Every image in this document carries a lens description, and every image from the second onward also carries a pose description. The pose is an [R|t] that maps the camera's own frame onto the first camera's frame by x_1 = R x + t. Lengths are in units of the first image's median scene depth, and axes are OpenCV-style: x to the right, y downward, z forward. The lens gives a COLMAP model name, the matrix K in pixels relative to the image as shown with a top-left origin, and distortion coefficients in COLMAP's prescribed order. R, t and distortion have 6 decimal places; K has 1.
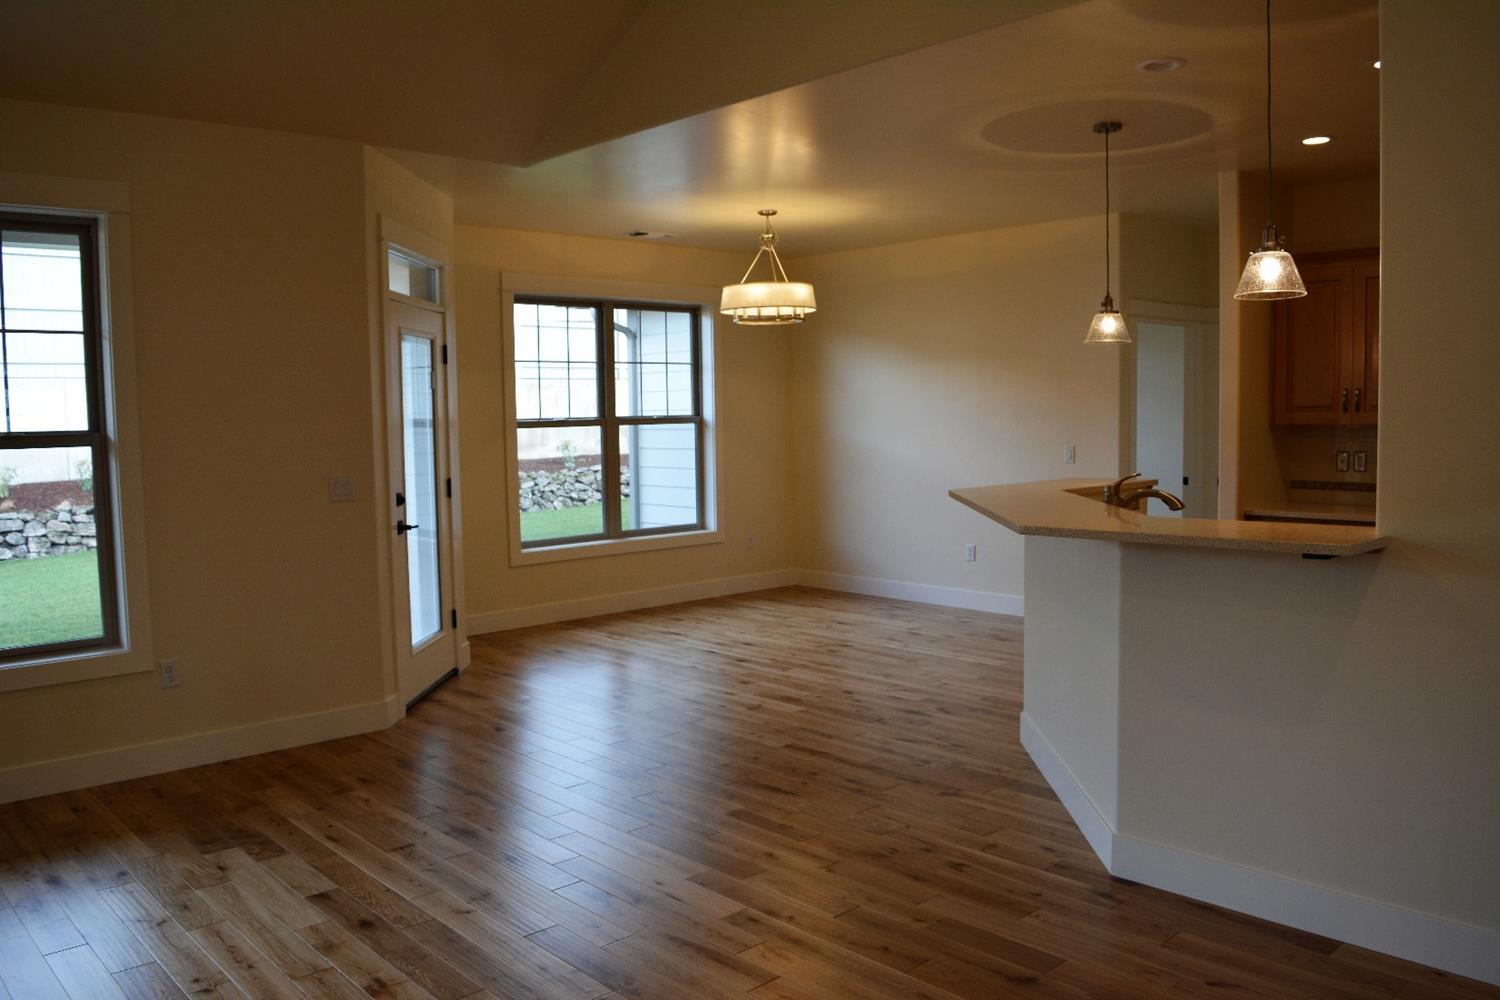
lens RADIAL K [[1190.2, 0, 777.3], [0, 1190.2, 495.3], [0, 0, 1]] dist [-0.087288, -0.000820]
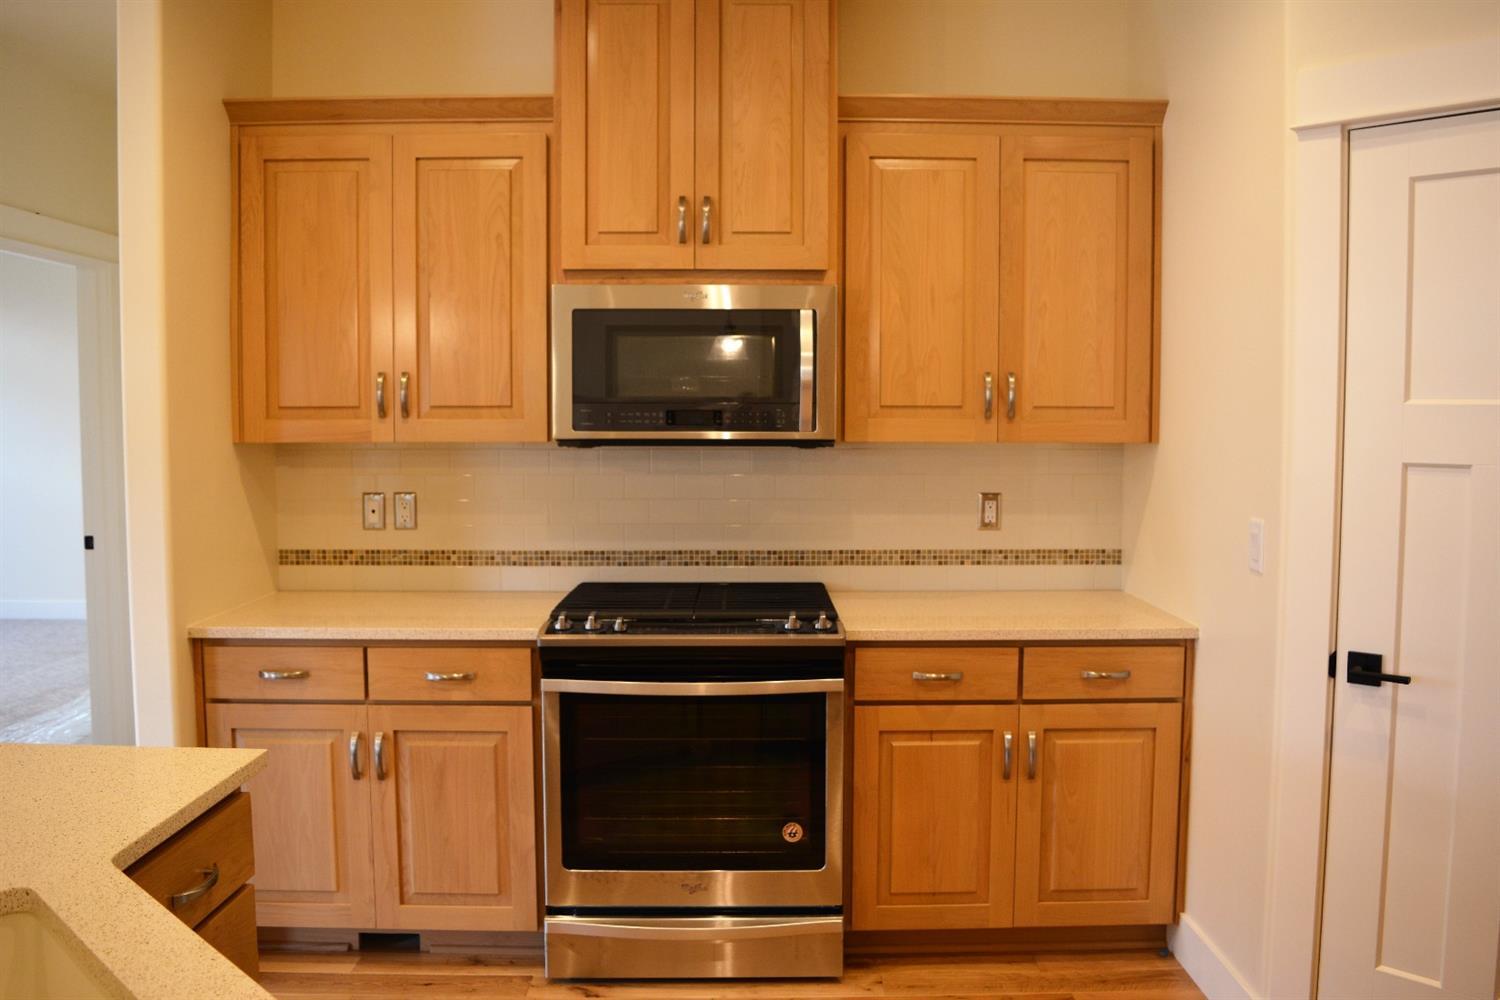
lens RADIAL K [[1190.2, 0, 777.3], [0, 1190.2, 495.3], [0, 0, 1]] dist [-0.087288, -0.000820]
pose [[0.675767, -0.033939, 0.736333, 0.224647], [0.040581, 0.999137, 0.008808, -0.035500], [-0.735997, 0.023929, 0.676562, 0.527553]]
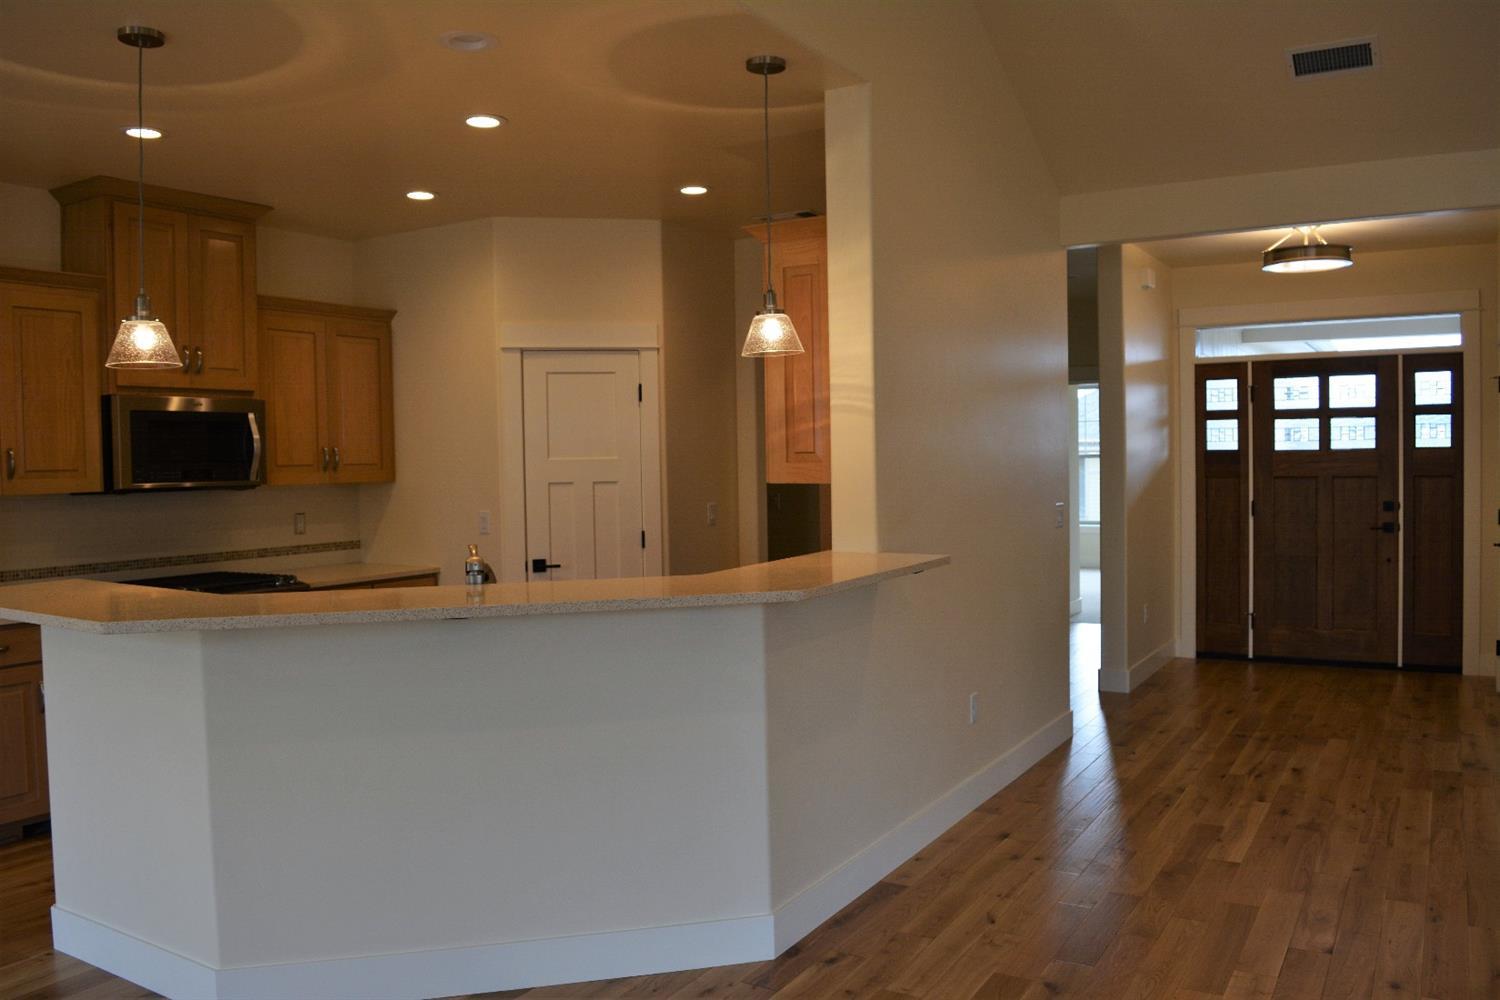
lens RADIAL K [[1190.2, 0, 777.3], [0, 1190.2, 495.3], [0, 0, 1]] dist [-0.087288, -0.000820]
pose [[-0.279960, -0.012137, 0.959935, -0.355637], [0.088368, 0.995349, 0.038357, -0.045041], [-0.955936, 0.095566, -0.277585, 0.722446]]
